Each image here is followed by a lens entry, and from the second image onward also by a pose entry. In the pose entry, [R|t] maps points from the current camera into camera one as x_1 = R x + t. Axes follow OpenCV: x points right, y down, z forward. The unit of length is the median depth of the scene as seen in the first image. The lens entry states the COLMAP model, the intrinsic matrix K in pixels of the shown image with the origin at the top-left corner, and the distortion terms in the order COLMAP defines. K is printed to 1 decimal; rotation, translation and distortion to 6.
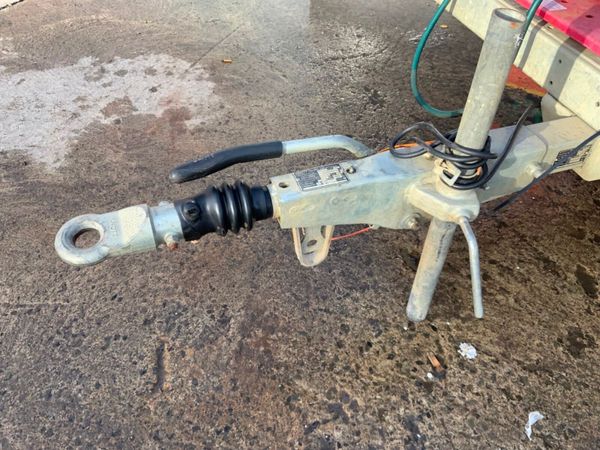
lens RADIAL K [[496.5, 0, 300.0], [0, 496.5, 225.0], [0, 0, 1]] dist [0.062758, -0.126681]
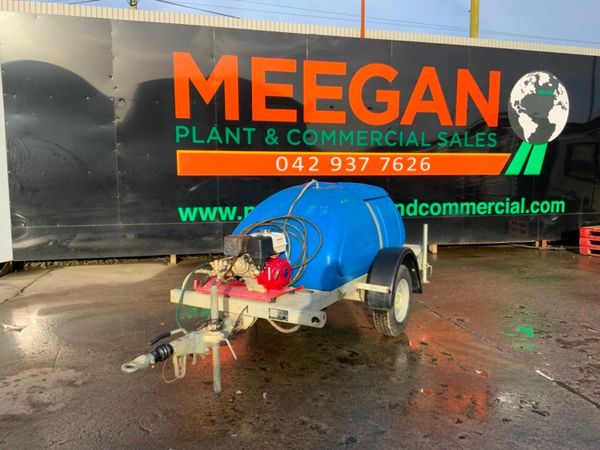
lens RADIAL K [[496.5, 0, 300.0], [0, 496.5, 225.0], [0, 0, 1]] dist [0.114375, -0.240107]
pose [[0.757881, -0.118092, 0.641616, -1.433197], [0.486374, 0.757746, -0.435042, 1.182014], [-0.434807, 0.641775, 0.631718, -2.030808]]
